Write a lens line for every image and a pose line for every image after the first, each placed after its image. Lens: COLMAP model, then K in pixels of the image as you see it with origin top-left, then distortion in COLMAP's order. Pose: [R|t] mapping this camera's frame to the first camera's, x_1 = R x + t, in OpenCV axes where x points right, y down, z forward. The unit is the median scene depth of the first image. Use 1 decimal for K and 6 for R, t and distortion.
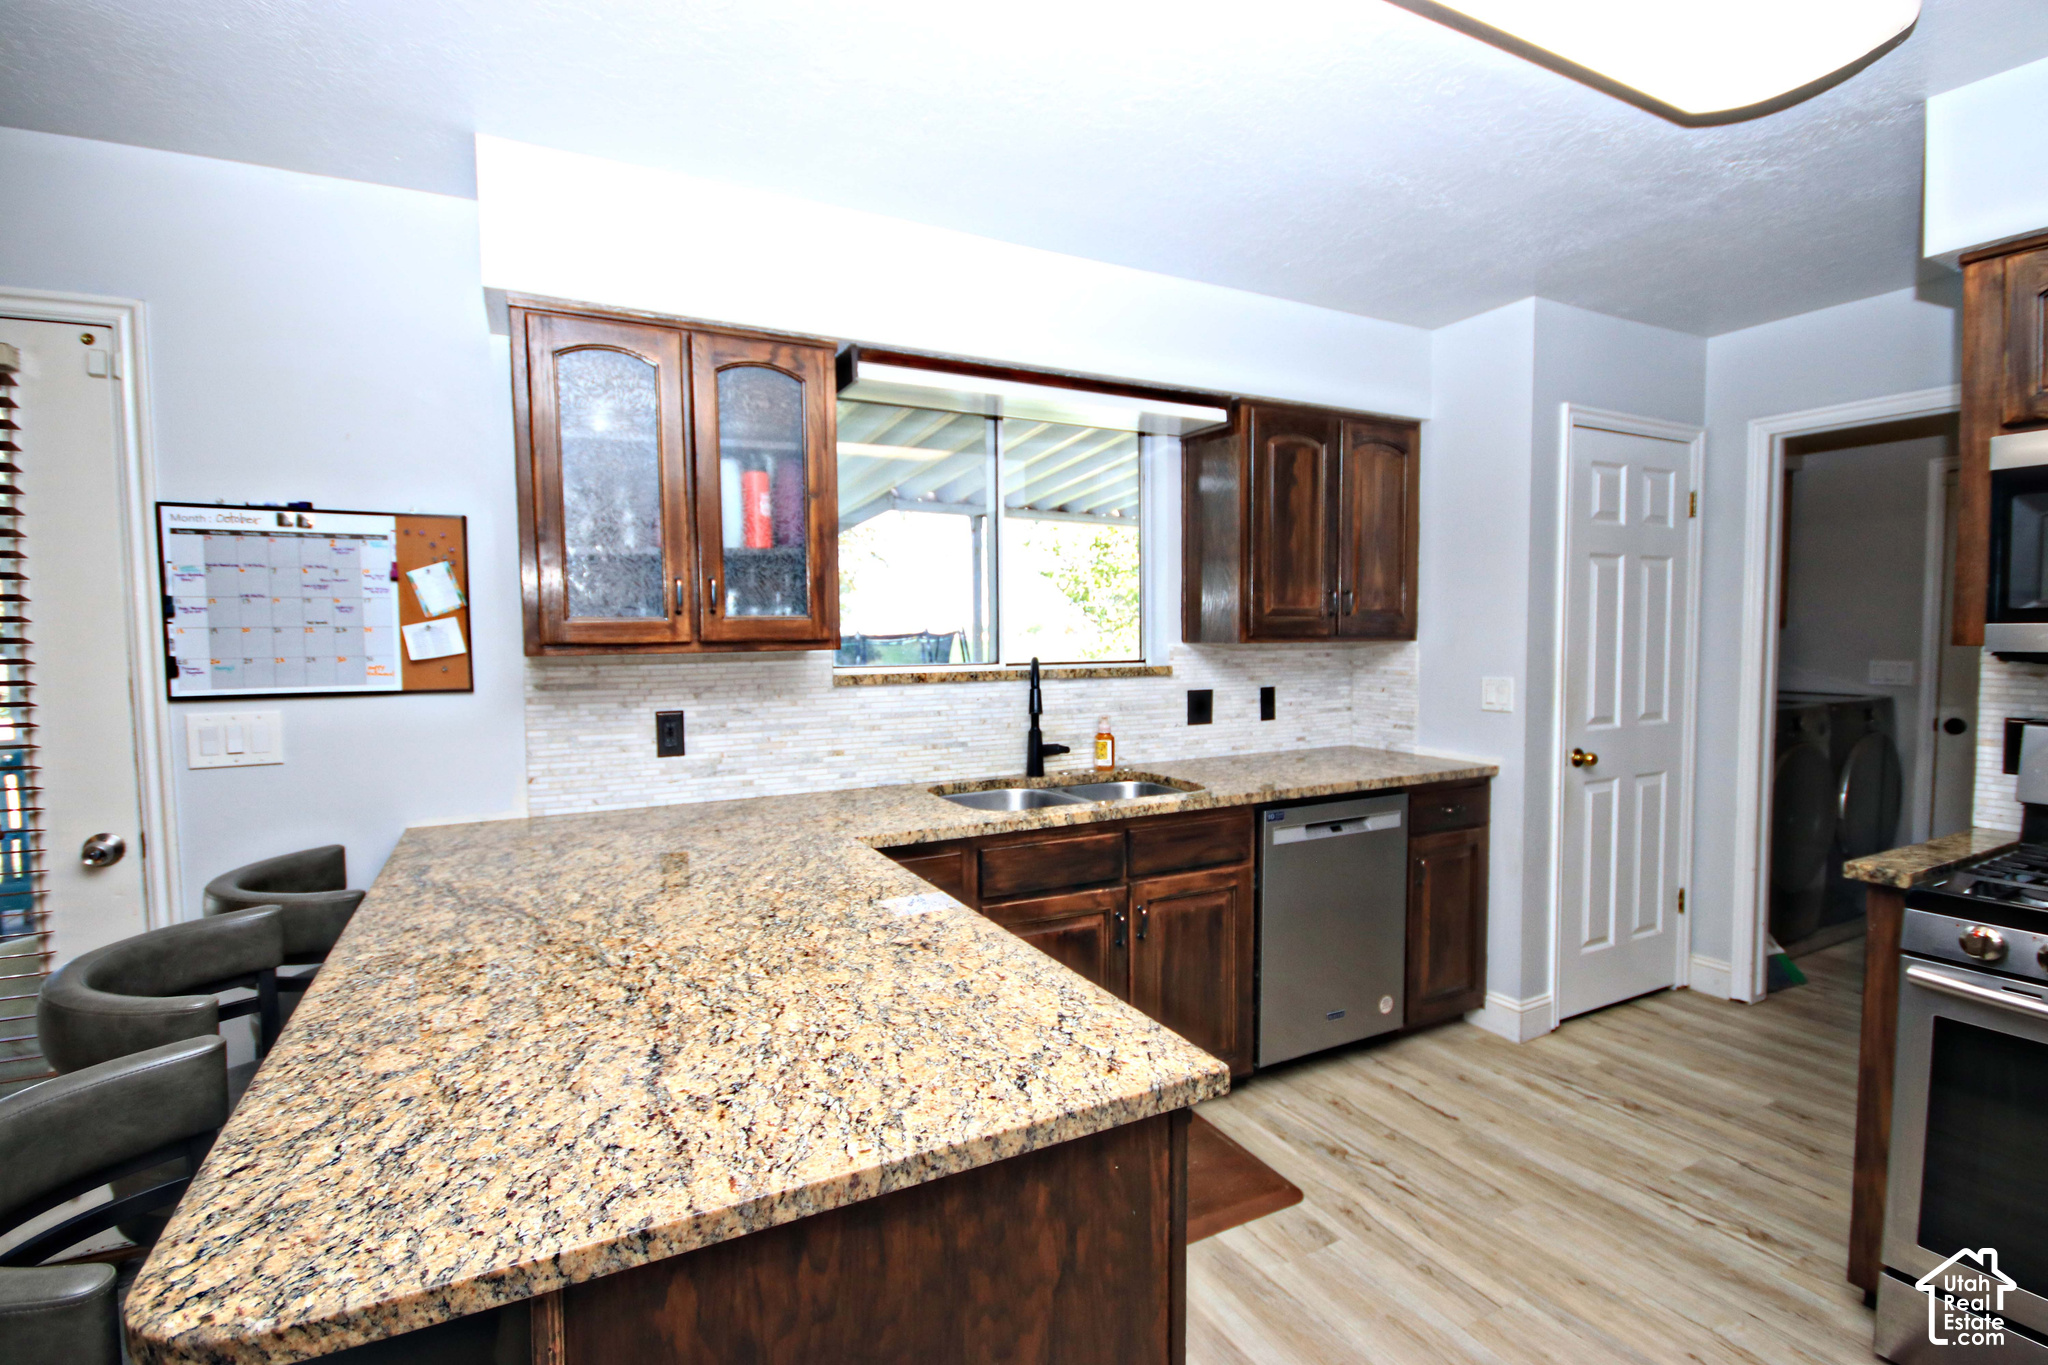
lens RADIAL K [[948.3, 0, 1018.9], [0, 948.3, 687.1], [0, 0, 1]] dist [-0.003289, -0.003804]
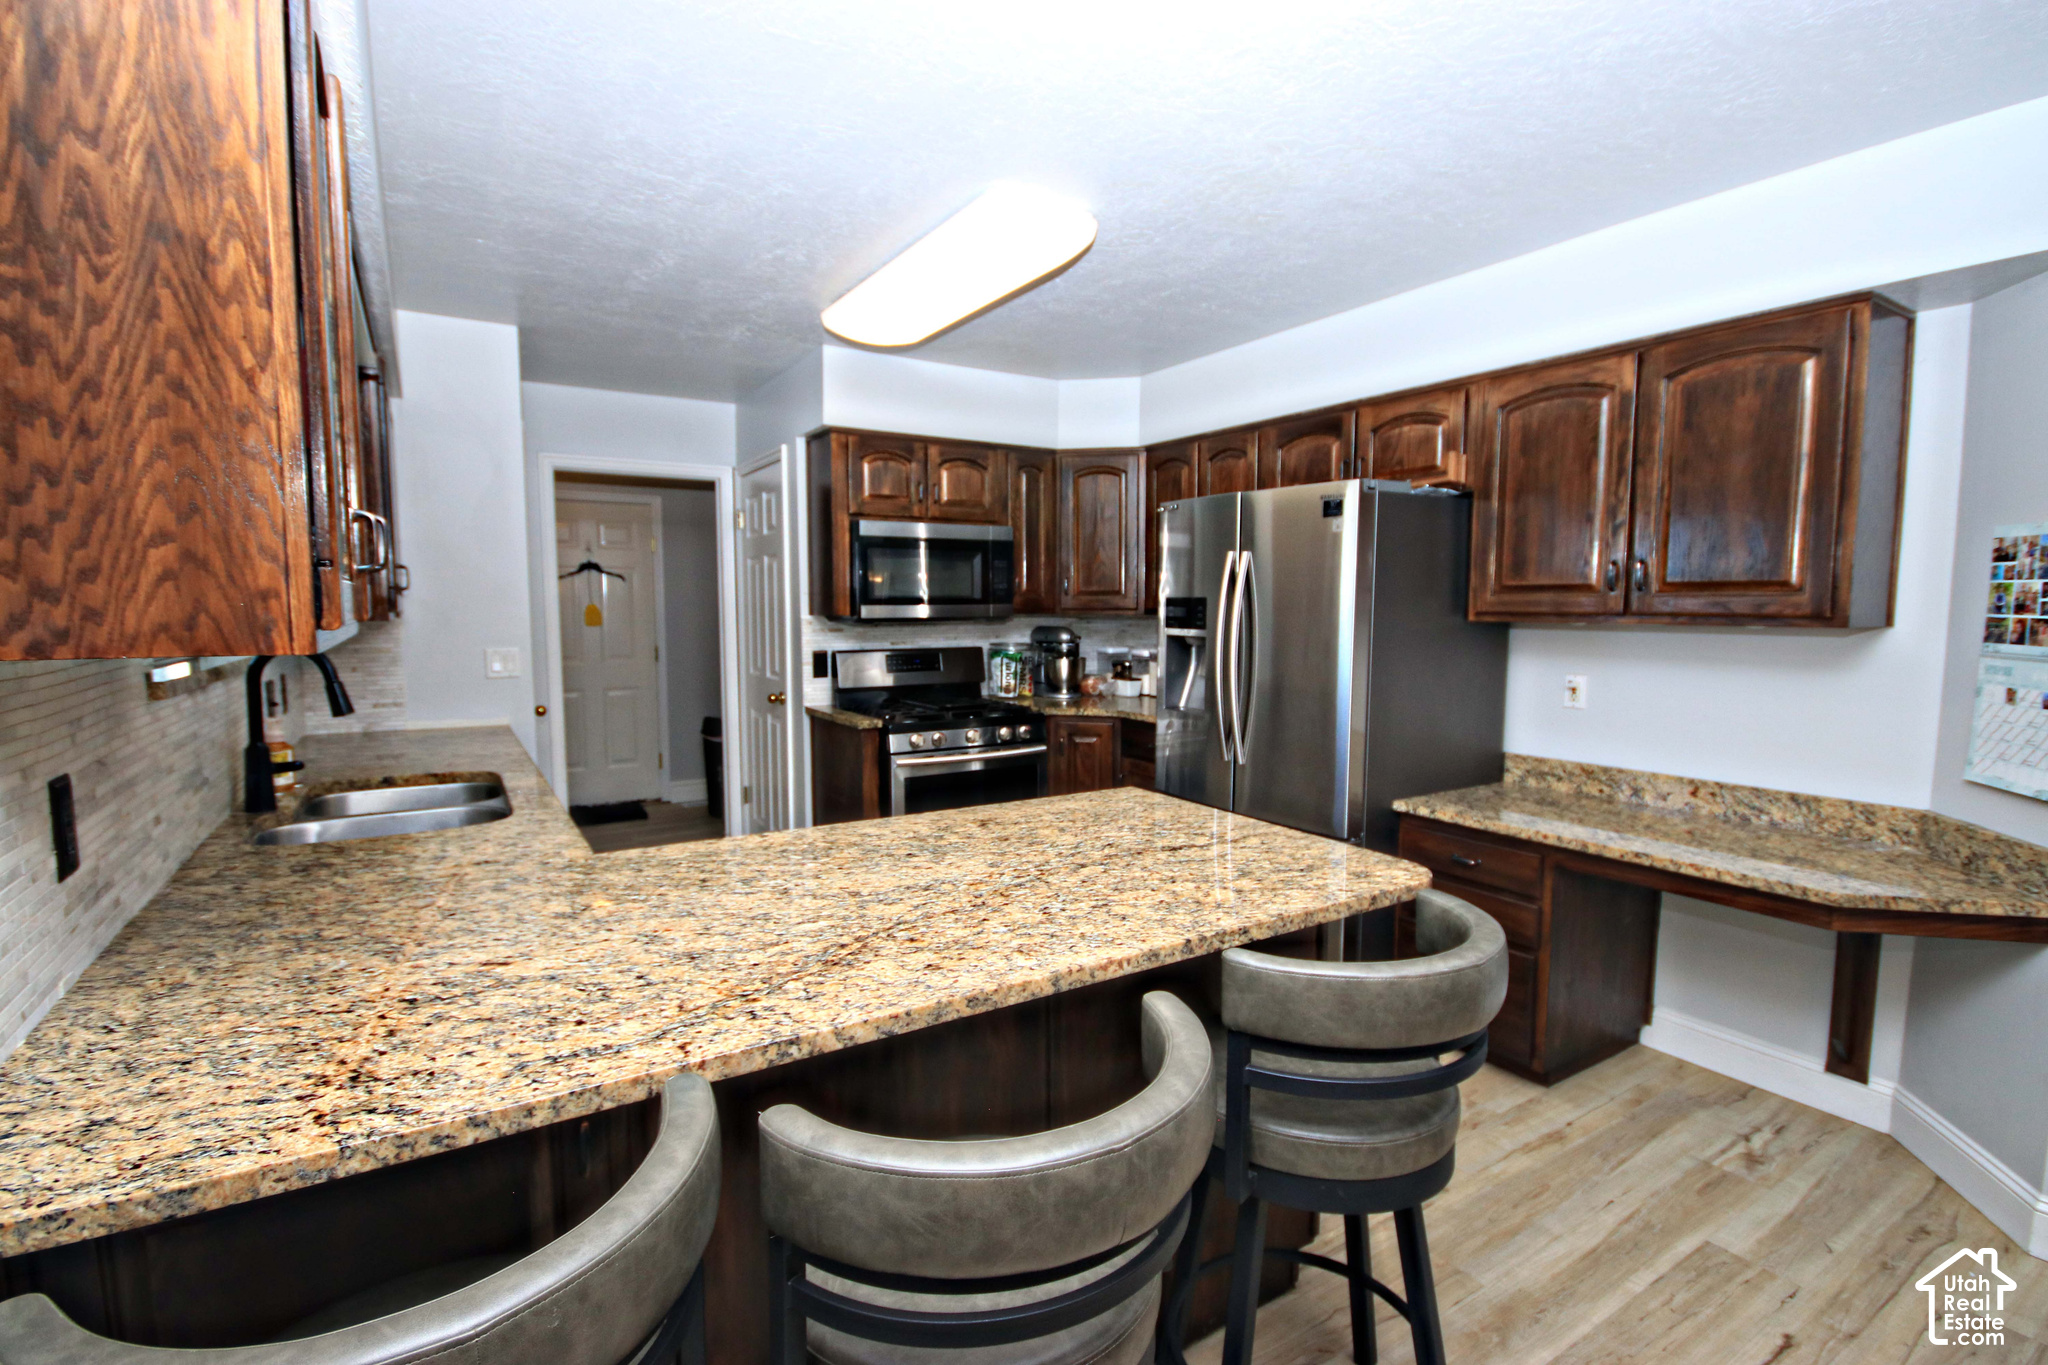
lens RADIAL K [[948.3, 0, 1021.9], [0, 948.3, 685.0], [0, 0, 1]] dist [-0.003289, -0.003804]
pose [[-0.080409, -0.078306, 0.993681, -0.908550], [0.055887, 0.994987, 0.082931, -0.033703], [-0.995194, 0.062202, -0.075630, 0.607199]]
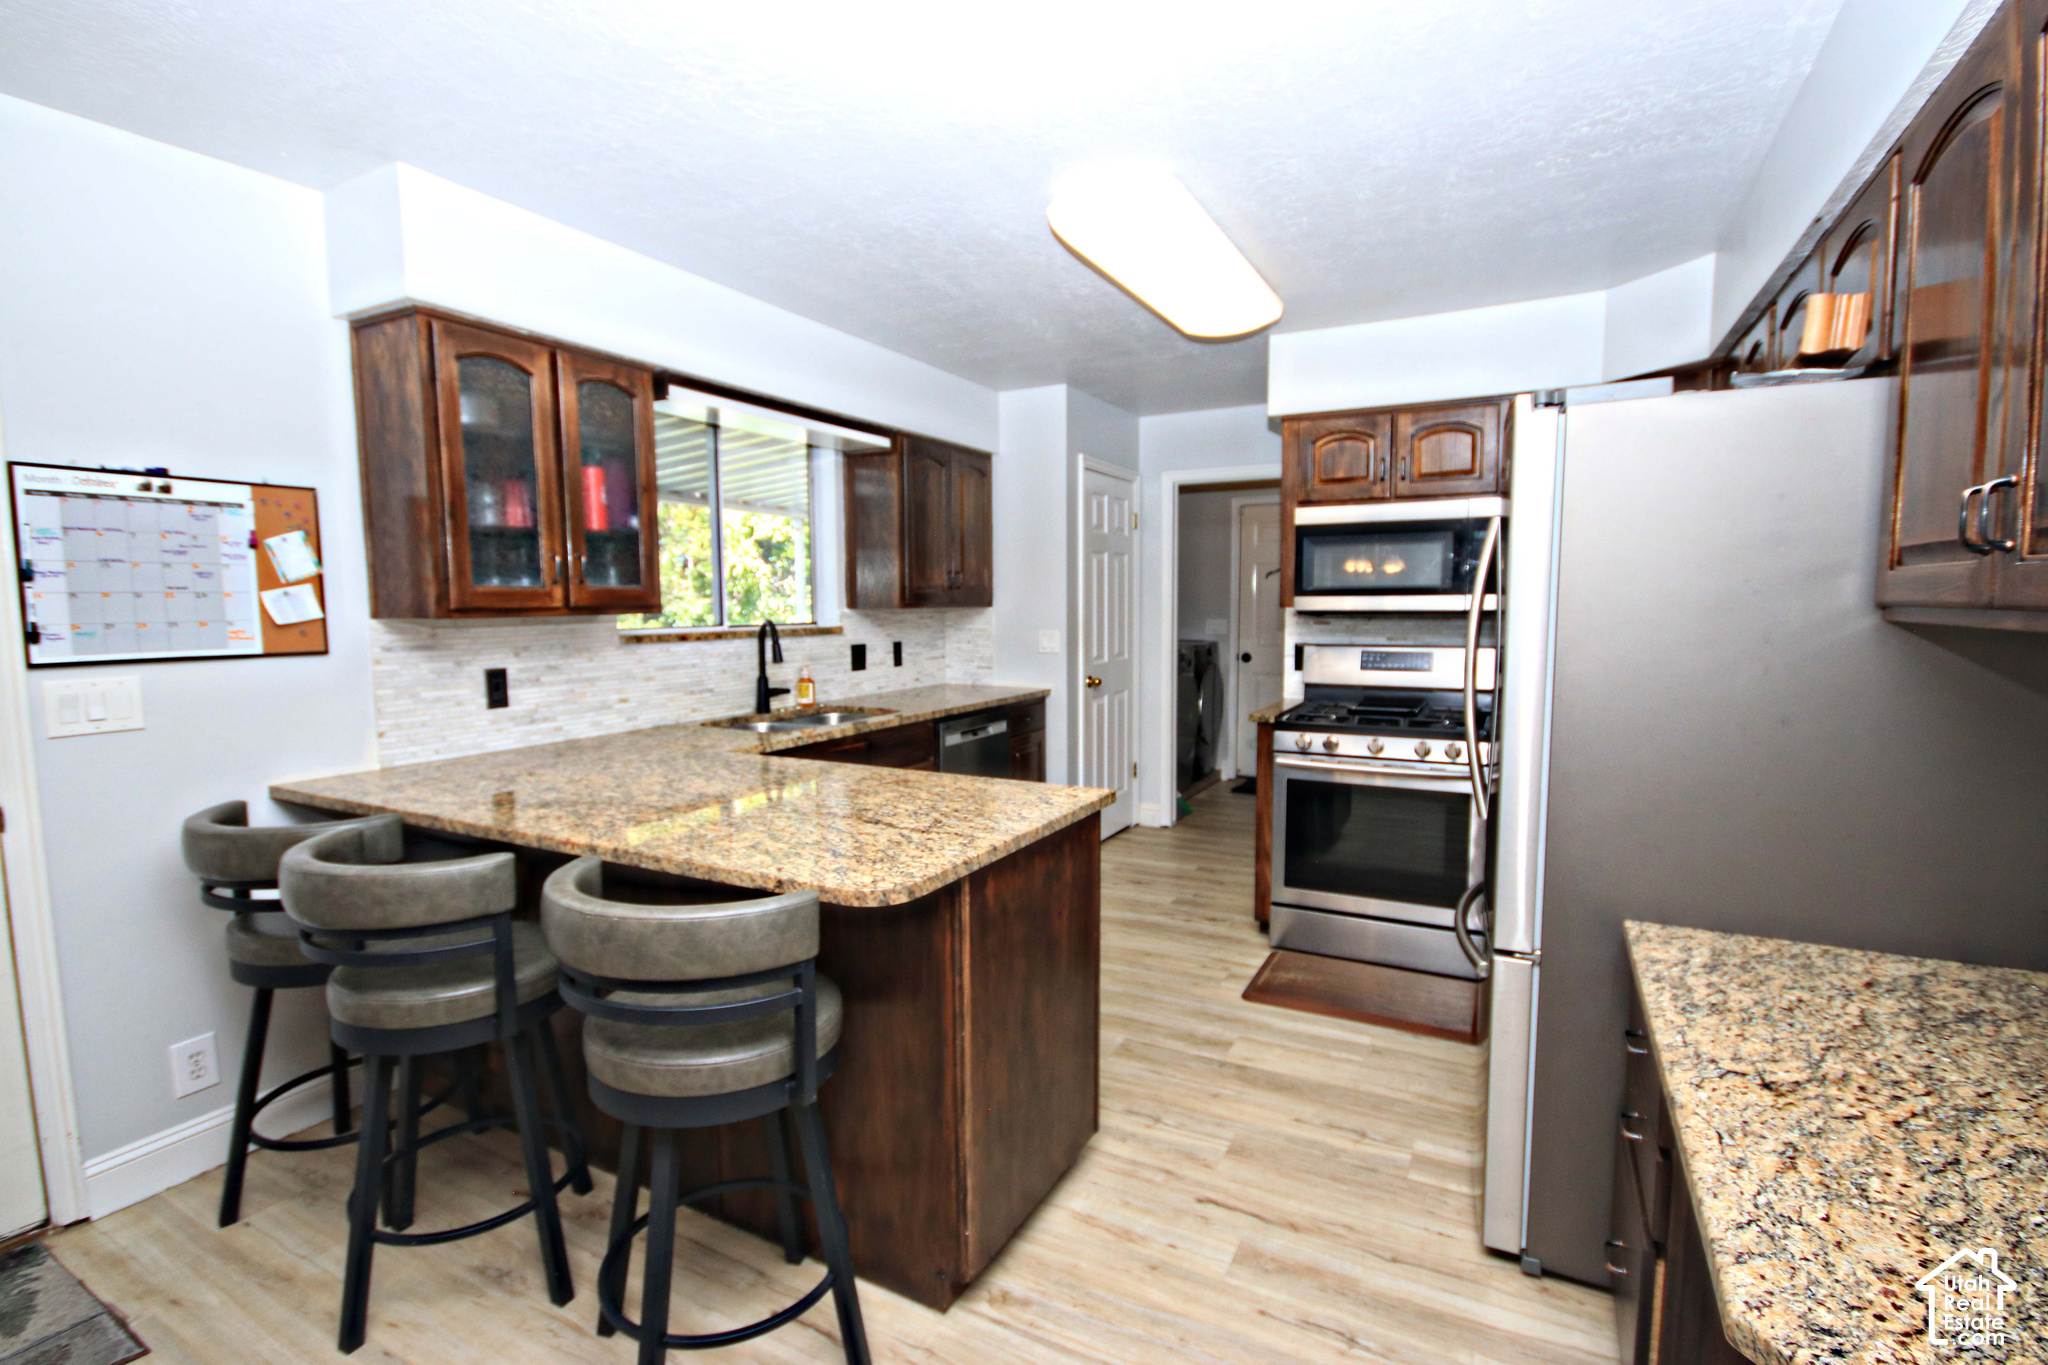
lens RADIAL K [[948.3, 0, 1023.6], [0, 948.3, 688.0], [0, 0, 1]] dist [-0.003289, -0.003804]
pose [[0.824576, -0.048960, 0.563629, -0.516384], [0.031354, 0.998672, 0.040880, 0.023573], [-0.564882, -0.016036, 0.825016, -0.315209]]
